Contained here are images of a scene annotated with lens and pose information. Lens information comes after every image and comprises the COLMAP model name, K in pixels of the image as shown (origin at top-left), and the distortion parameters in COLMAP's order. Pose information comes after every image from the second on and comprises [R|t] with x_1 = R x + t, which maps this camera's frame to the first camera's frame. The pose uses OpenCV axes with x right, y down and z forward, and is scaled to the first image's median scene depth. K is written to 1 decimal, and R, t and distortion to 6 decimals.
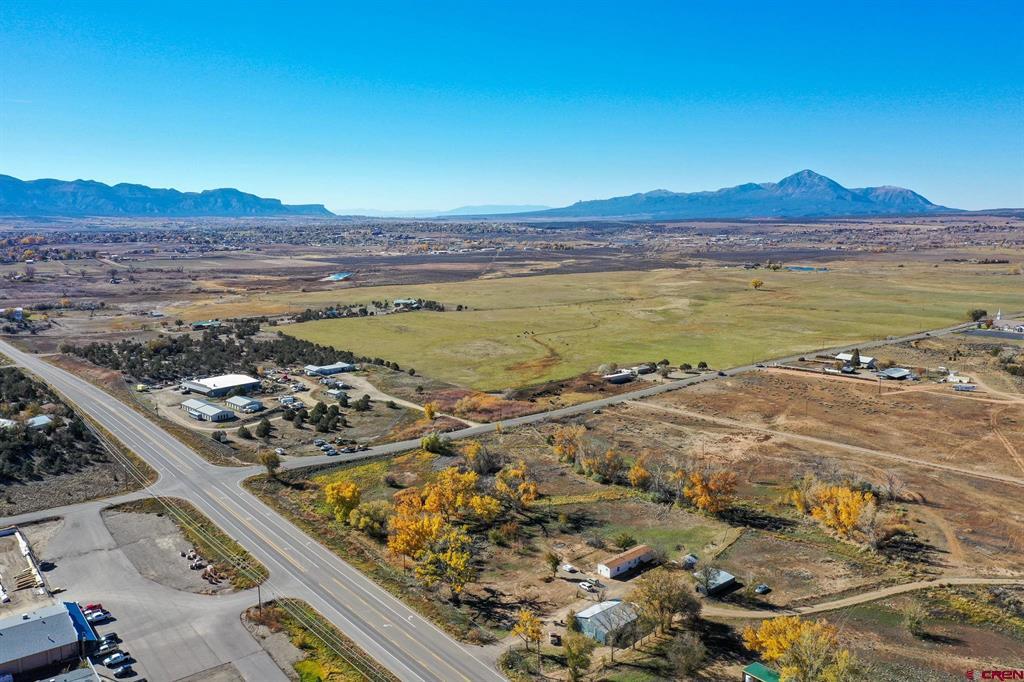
lens RADIAL K [[811.5, 0, 508.2], [0, 811.5, 318.7], [0, 0, 1]] dist [-0.003534, 0.000835]
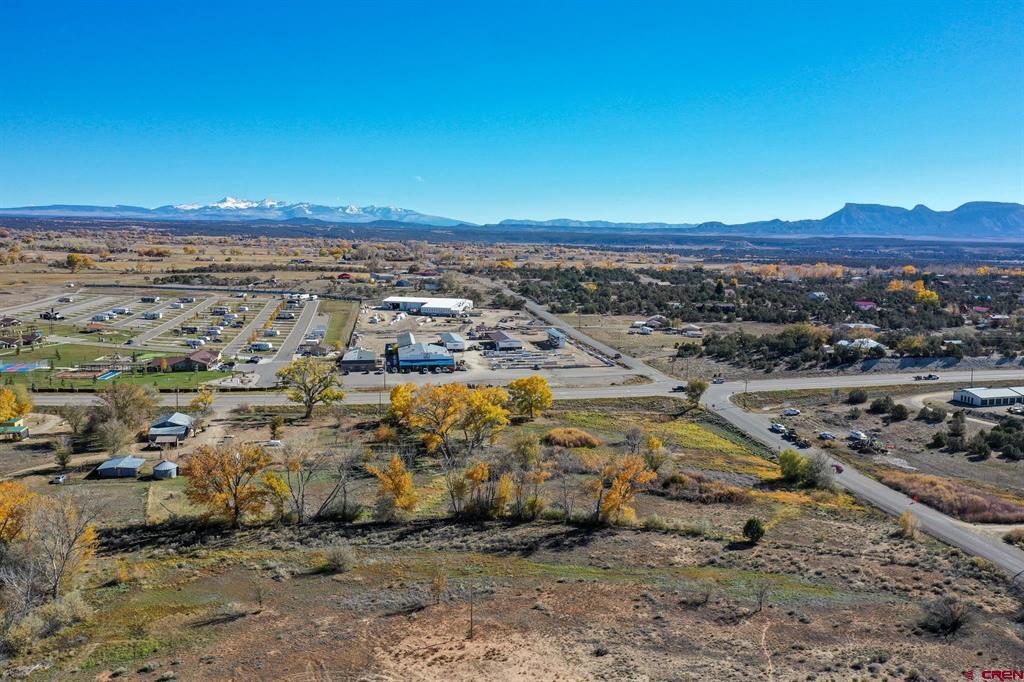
lens RADIAL K [[811.5, 0, 508.2], [0, 811.5, 318.7], [0, 0, 1]] dist [-0.003534, 0.000835]
pose [[-0.499769, 0.084421, -0.862035, 0.466627], [-0.119788, 0.978939, 0.165317, -0.015107], [0.857836, 0.185882, -0.479130, 1.043582]]
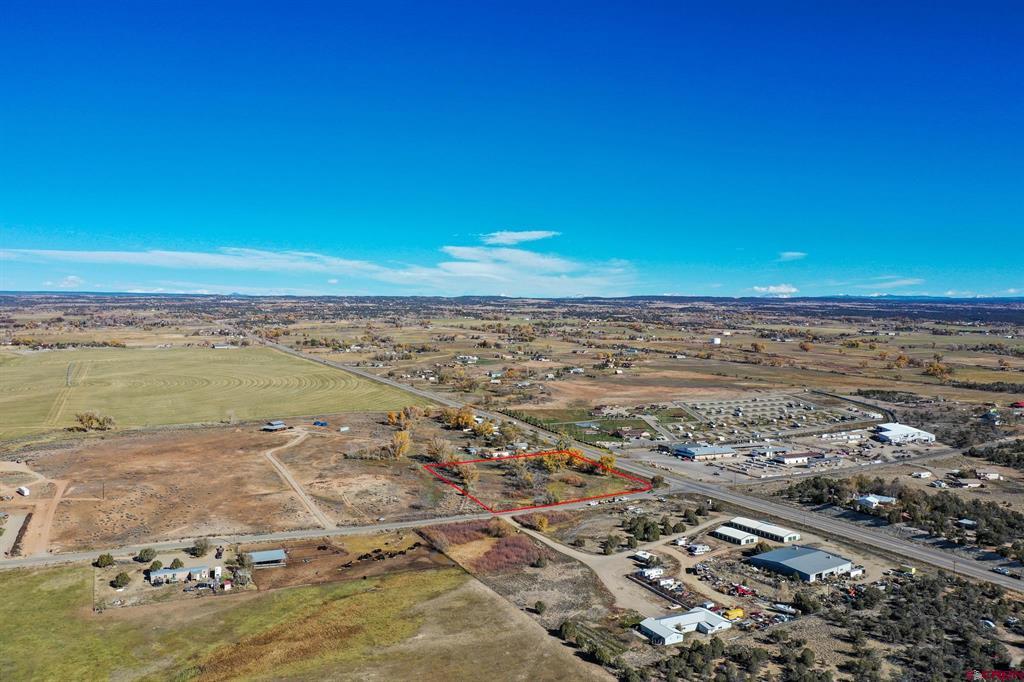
lens RADIAL K [[811.5, 0, 508.2], [0, 811.5, 318.7], [0, 0, 1]] dist [-0.003534, 0.000835]
pose [[-0.969435, -0.013994, 0.244950, -0.337385], [0.020481, 0.990272, 0.137630, -0.315847], [-0.244493, 0.138440, -0.959717, 2.187726]]
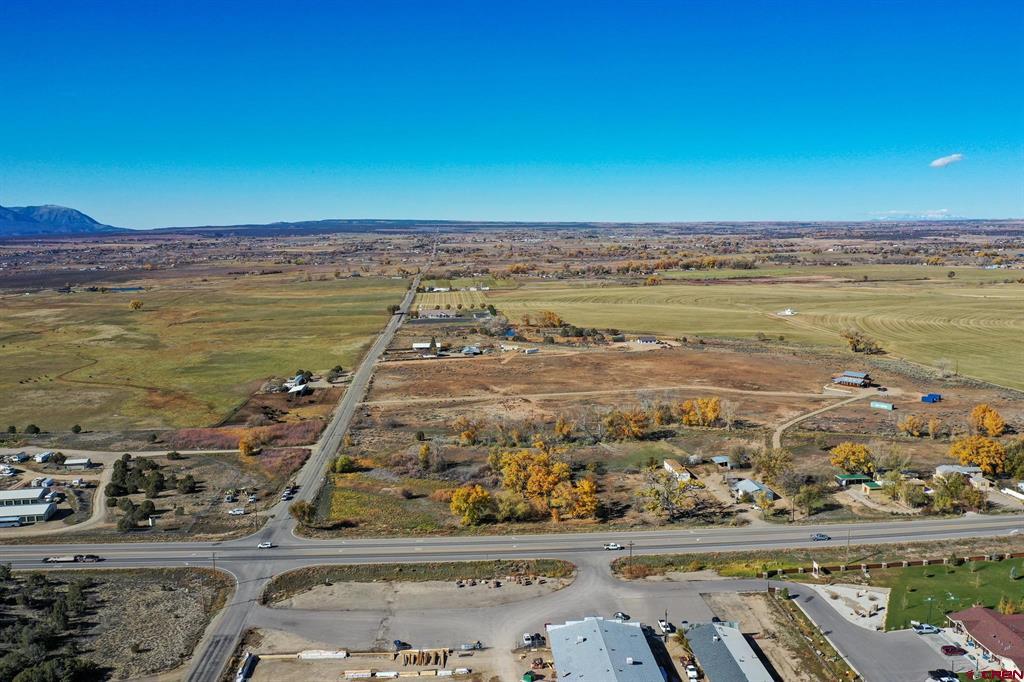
lens RADIAL K [[811.5, 0, 508.2], [0, 811.5, 318.7], [0, 0, 1]] dist [-0.003534, 0.000835]
pose [[0.577081, -0.096997, 0.810907, -0.730696], [0.116187, 0.992573, 0.036042, -0.032326], [-0.808380, 0.073418, 0.584064, 0.244431]]
